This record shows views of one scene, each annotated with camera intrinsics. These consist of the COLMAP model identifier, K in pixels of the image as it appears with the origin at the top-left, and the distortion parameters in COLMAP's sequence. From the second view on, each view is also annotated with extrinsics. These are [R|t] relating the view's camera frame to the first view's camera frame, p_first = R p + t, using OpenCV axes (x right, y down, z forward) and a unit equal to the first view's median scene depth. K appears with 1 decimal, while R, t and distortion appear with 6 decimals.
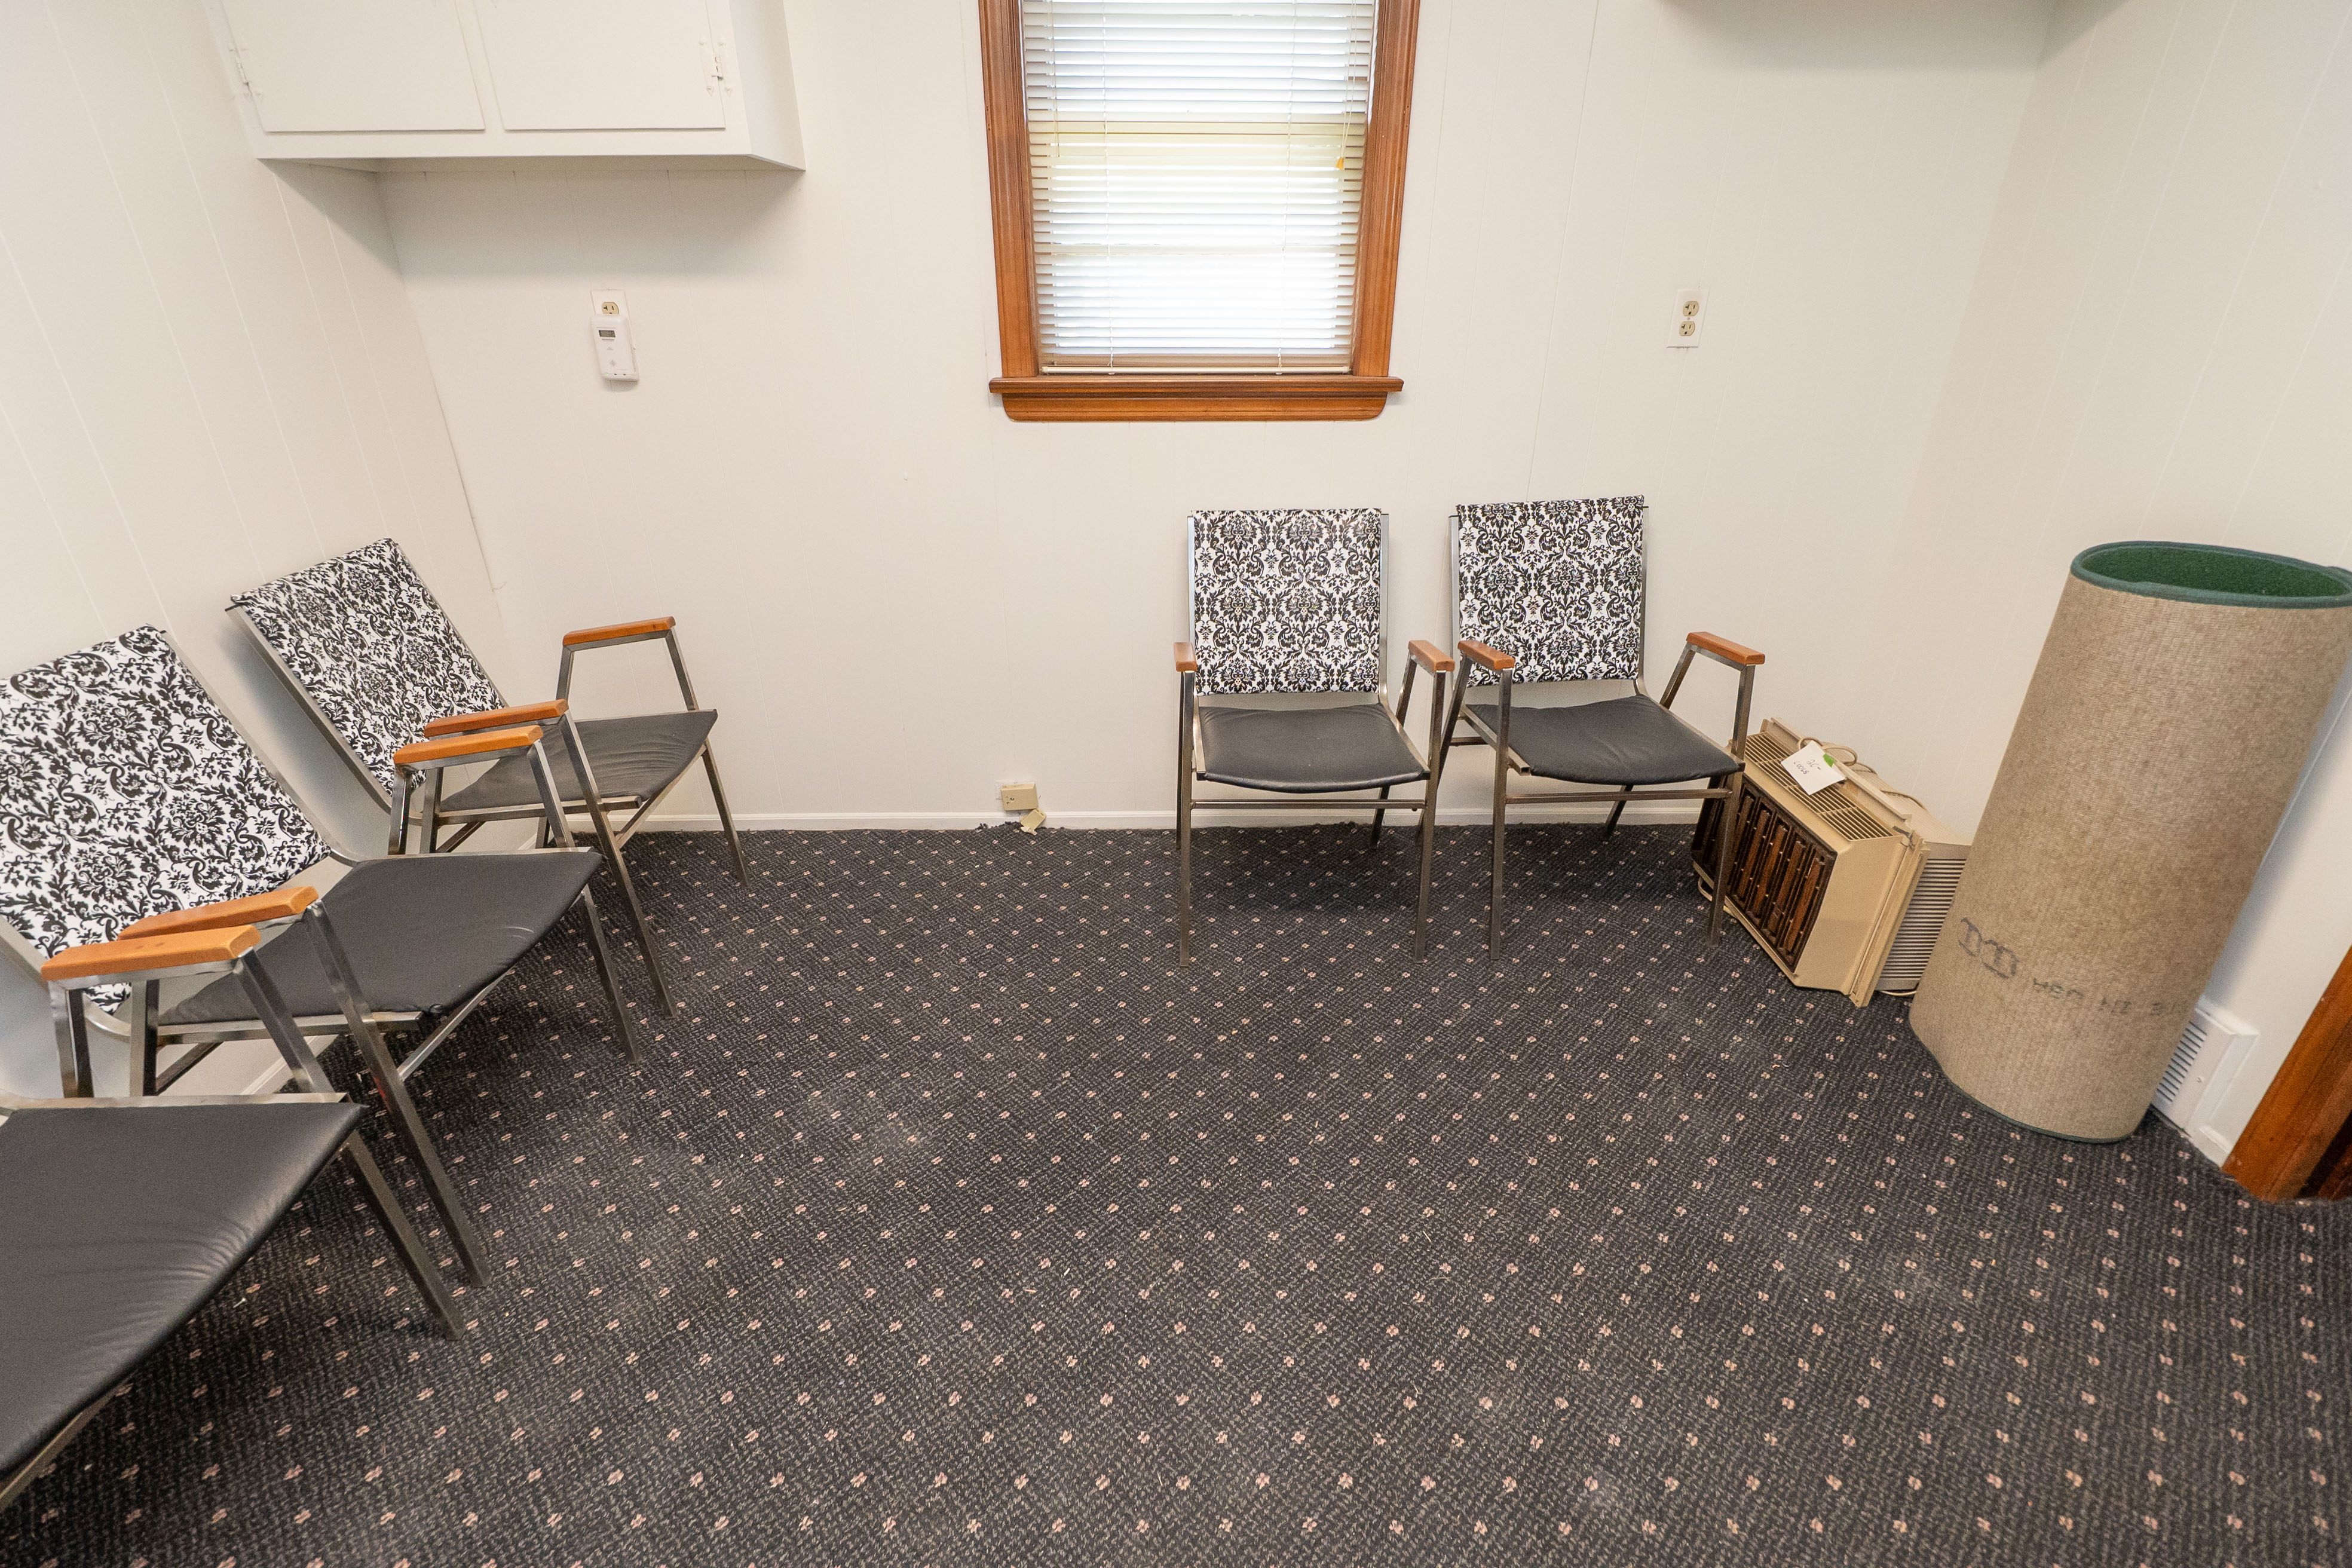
lens RADIAL K [[1028.8, 0, 1162.1], [0, 1028.8, 779.4], [0, 0, 1]] dist [0.011602, -0.013739]
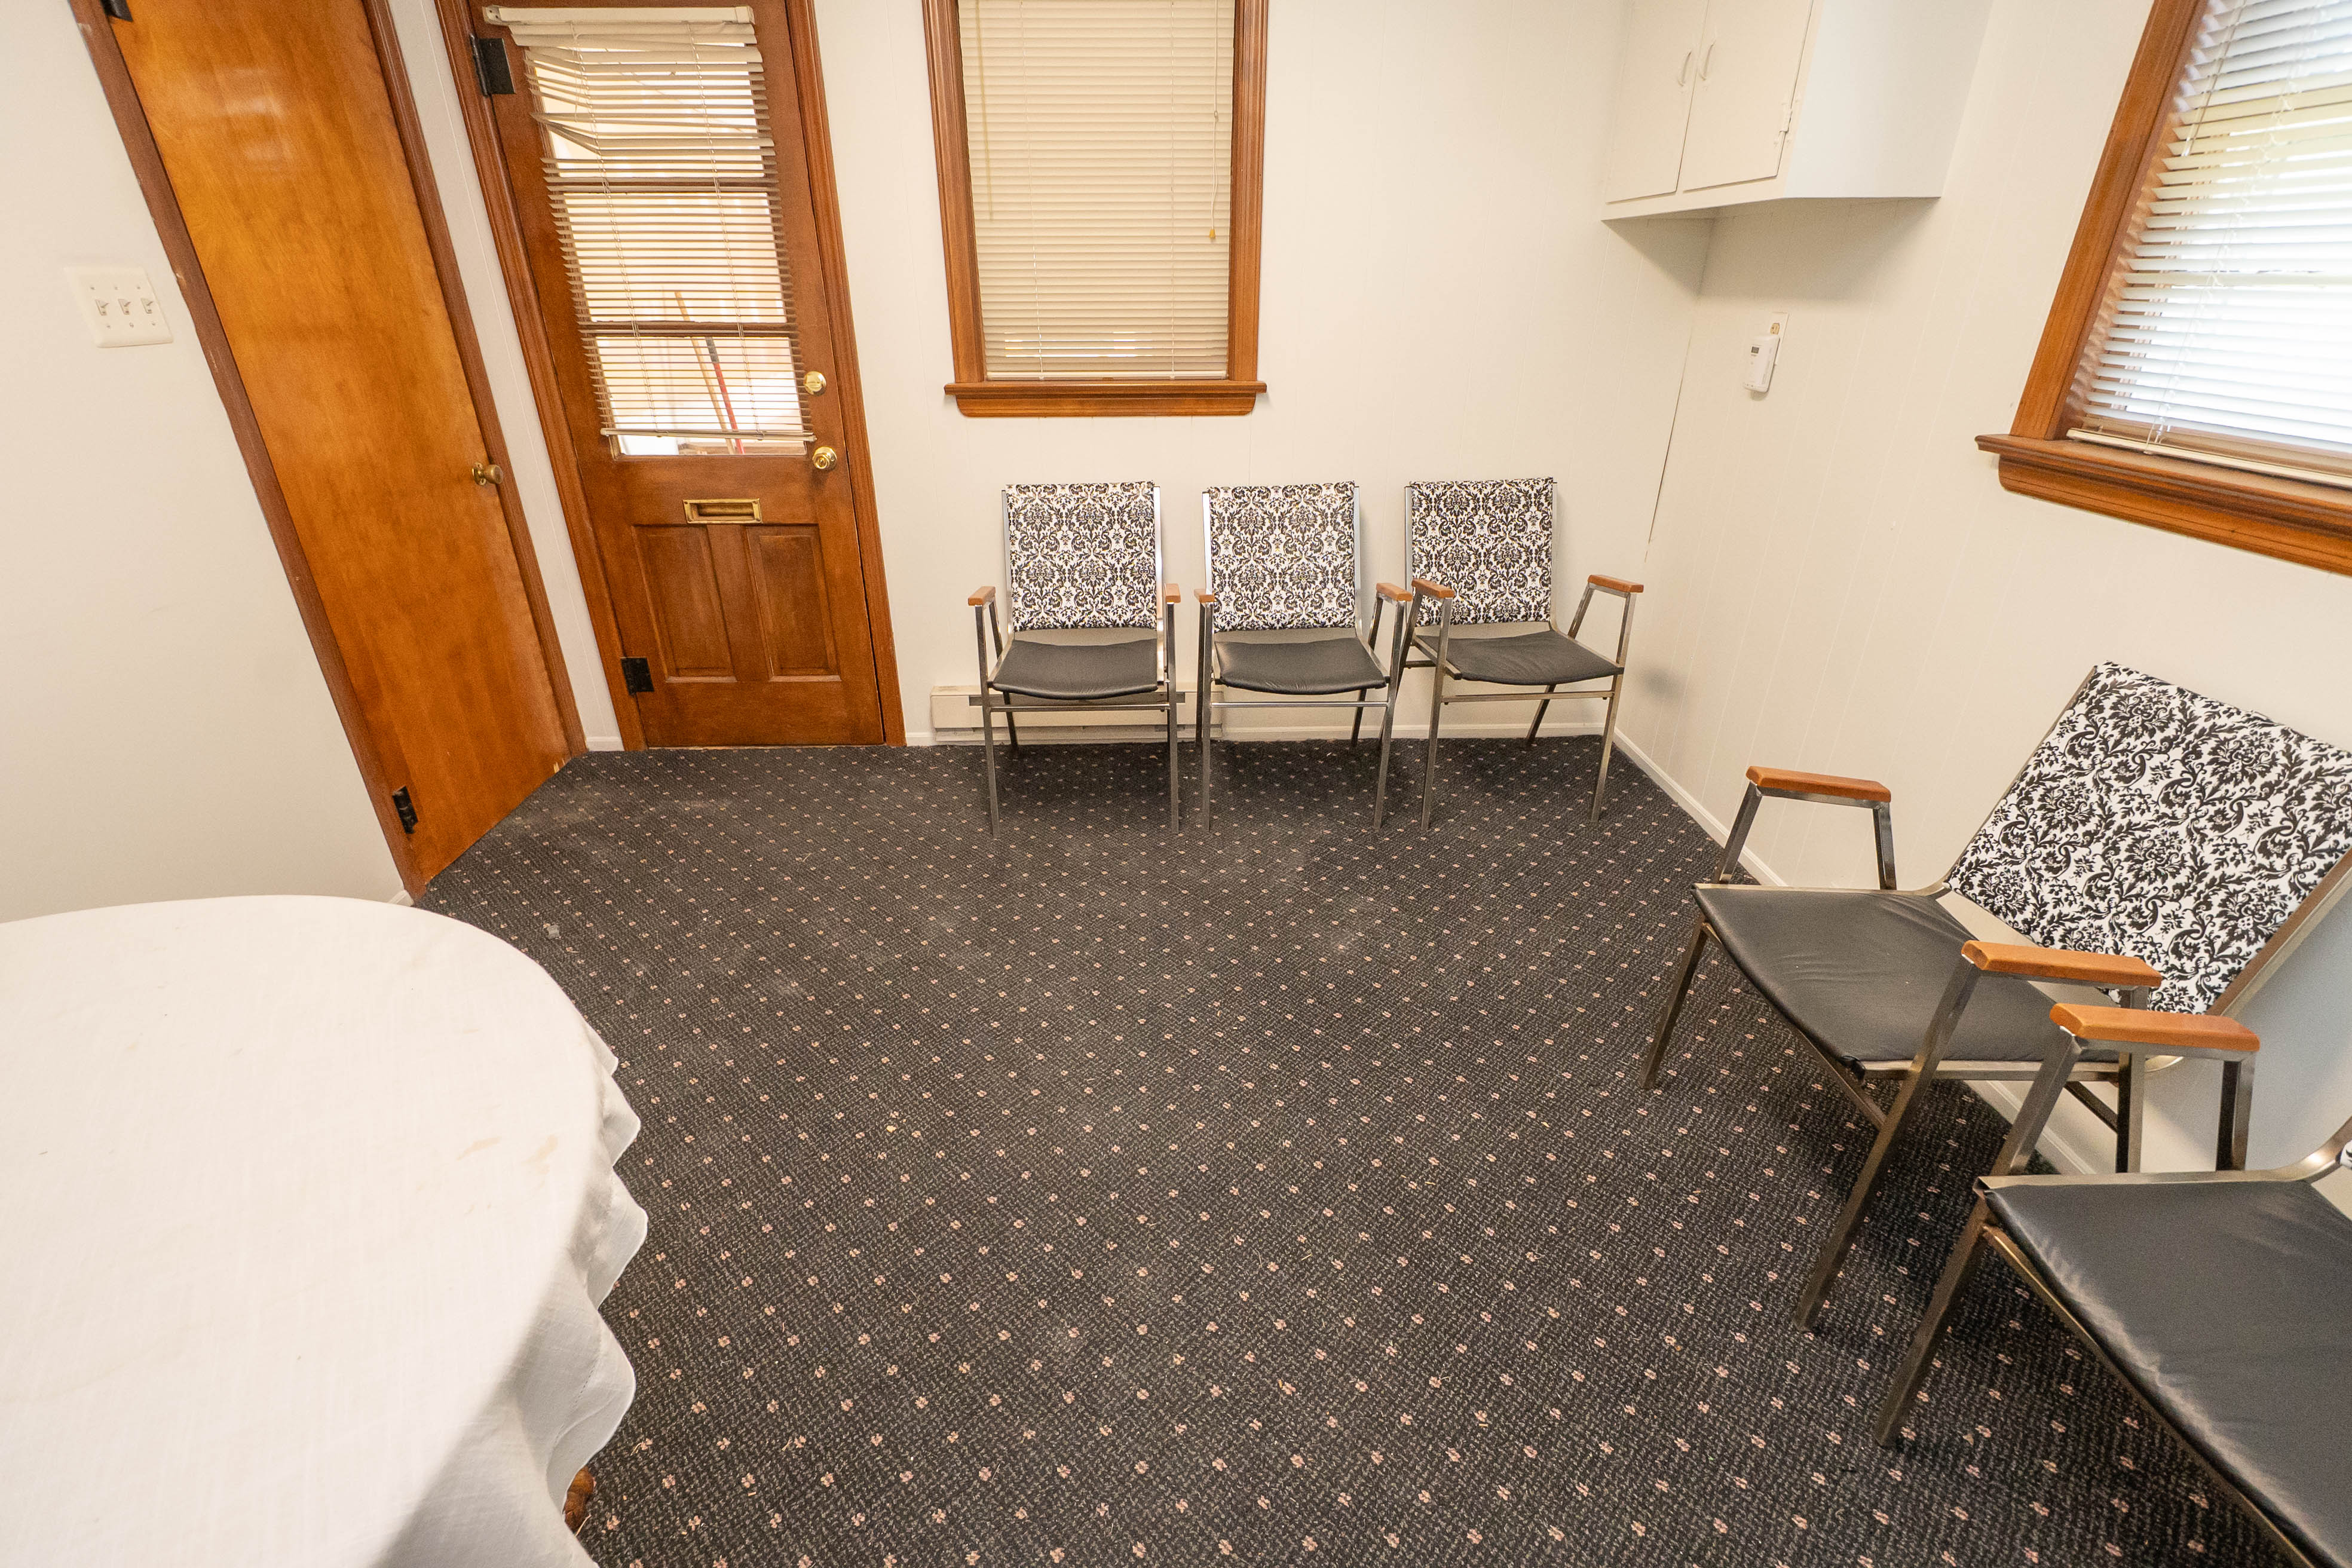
lens RADIAL K [[1035.8, 0, 1176.6], [0, 1035.8, 781.3], [0, 0, 1]] dist [0.008746, -0.008923]
pose [[0.028158, 0.438096, -0.898487, 1.071126], [-0.428613, 0.817314, 0.385084, -0.316741], [0.903049, 0.374260, 0.210788, 0.533152]]
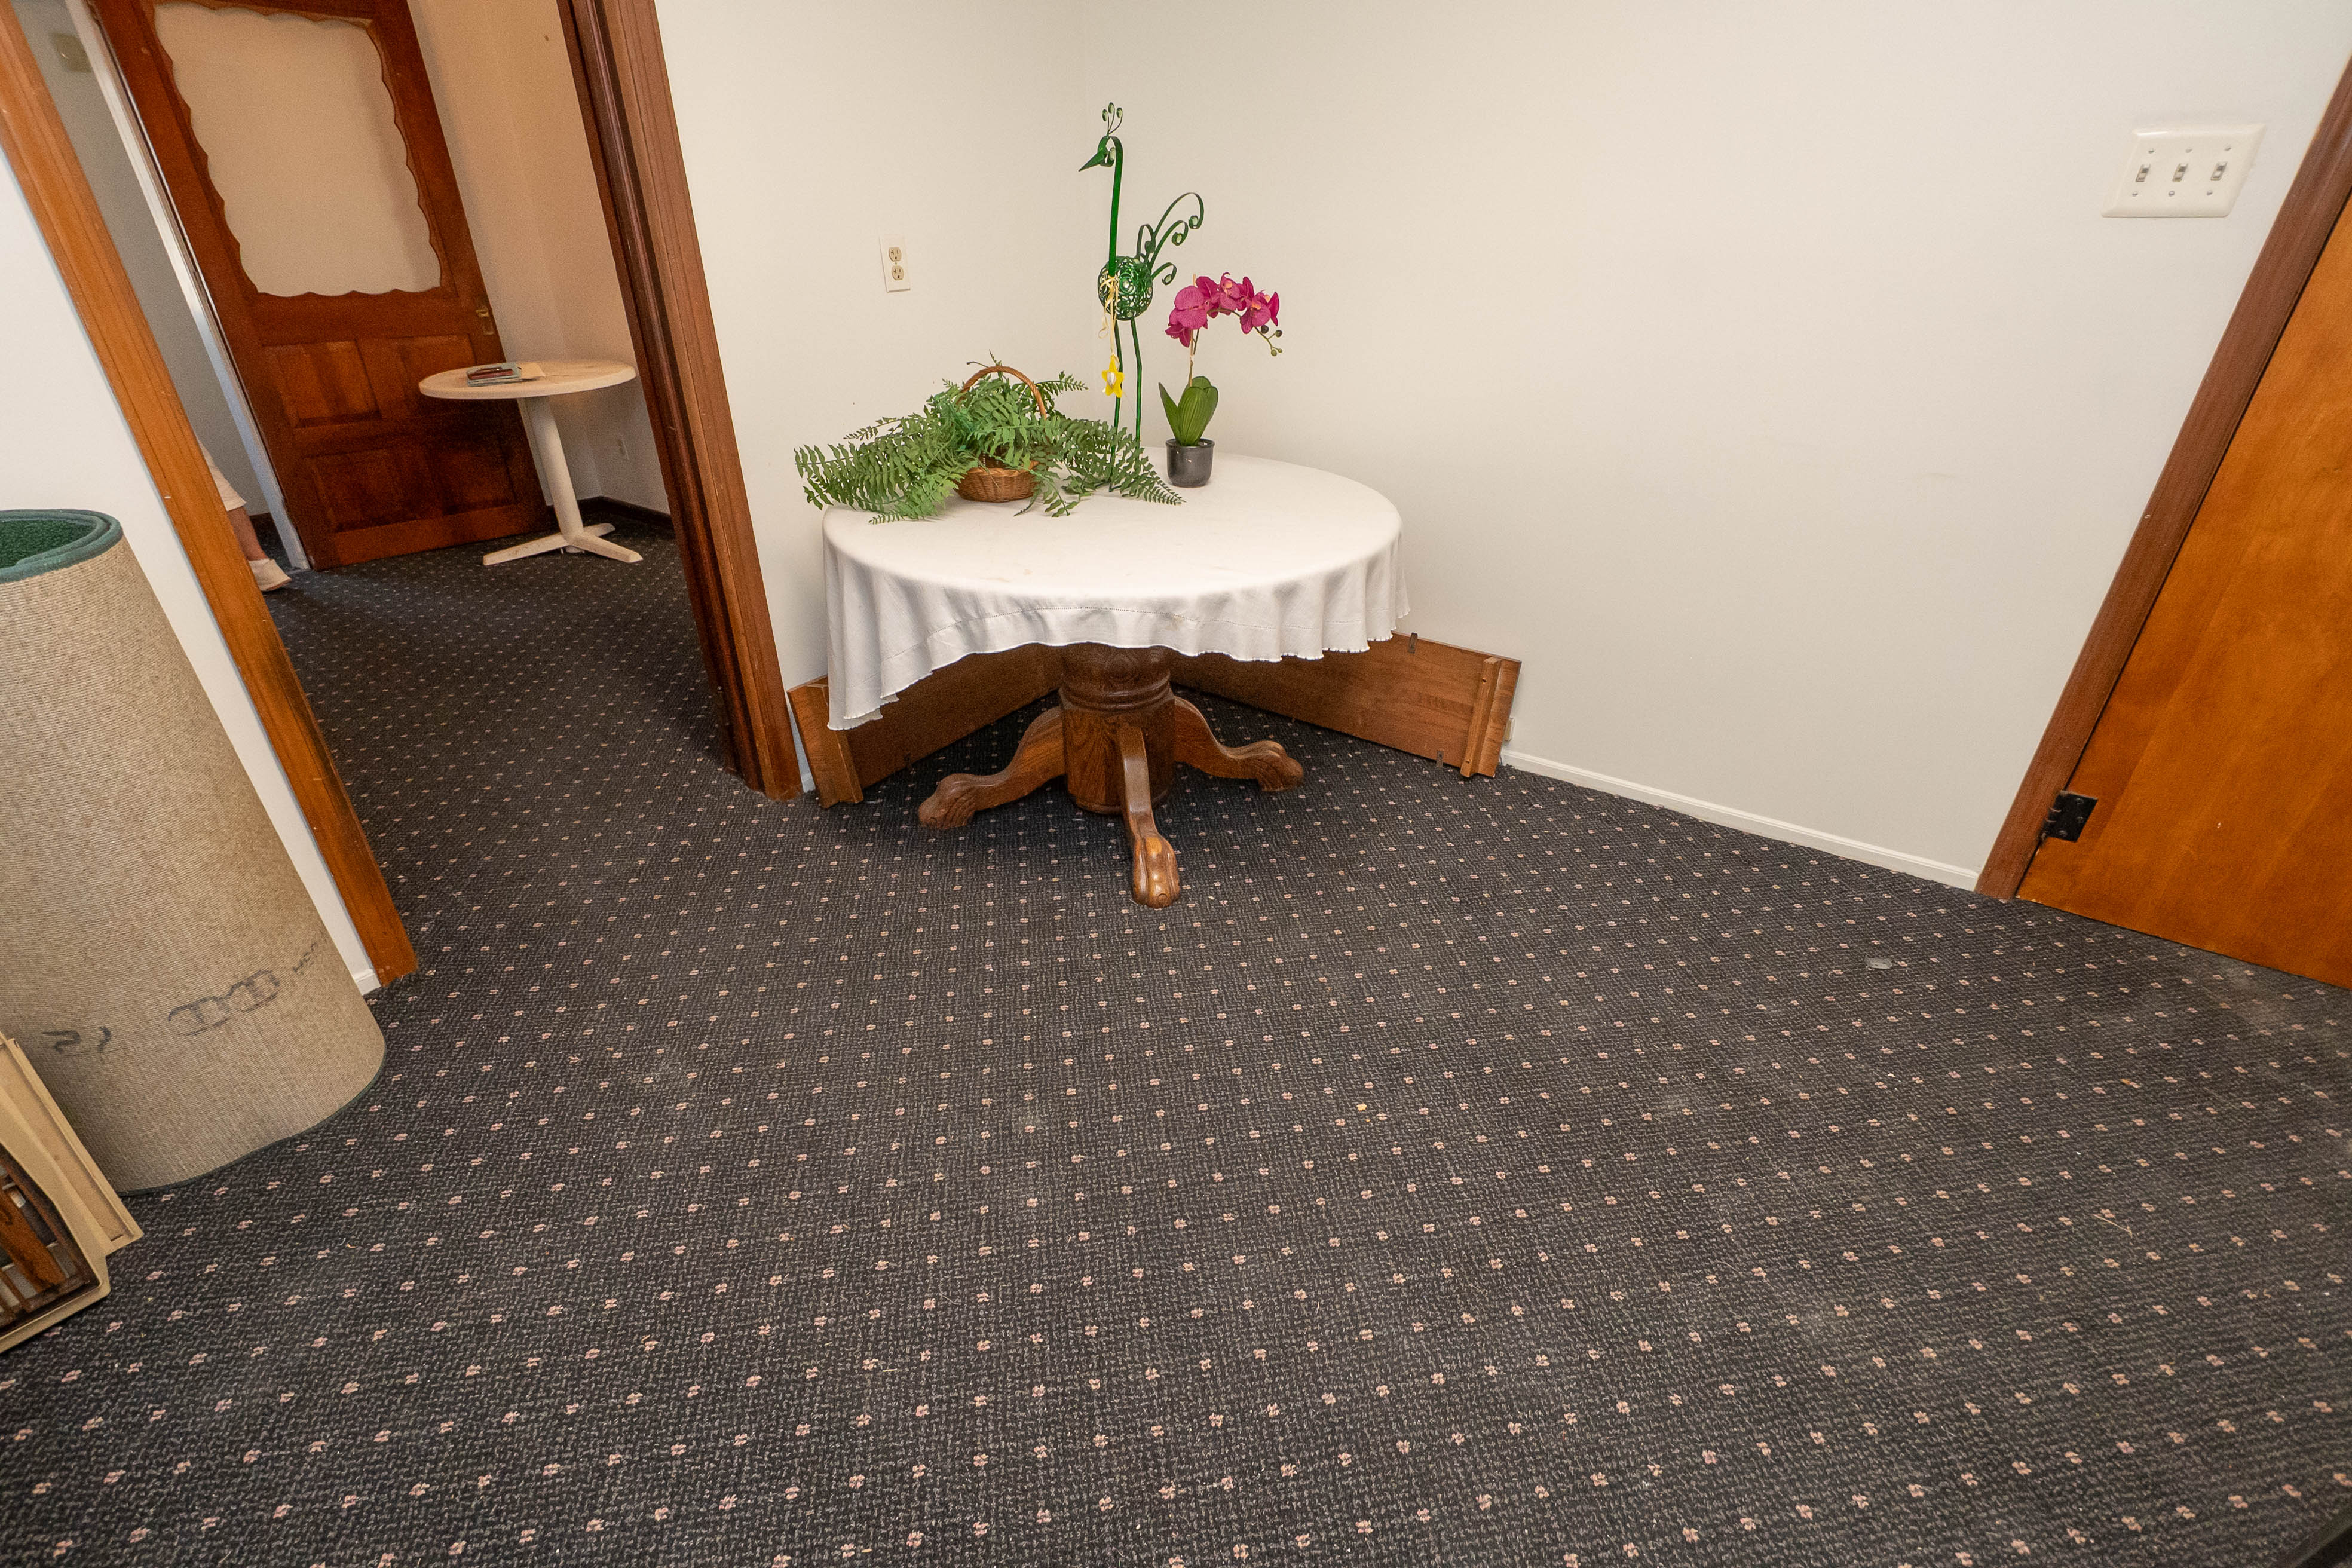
lens RADIAL K [[1028.8, 0, 1162.1], [0, 1028.8, 779.4], [0, 0, 1]] dist [0.011602, -0.013739]
pose [[-0.803186, -0.280893, 0.525349, -0.250498], [0.257544, 0.631468, 0.731381, -0.455014], [-0.537181, 0.722736, -0.434844, 1.010705]]
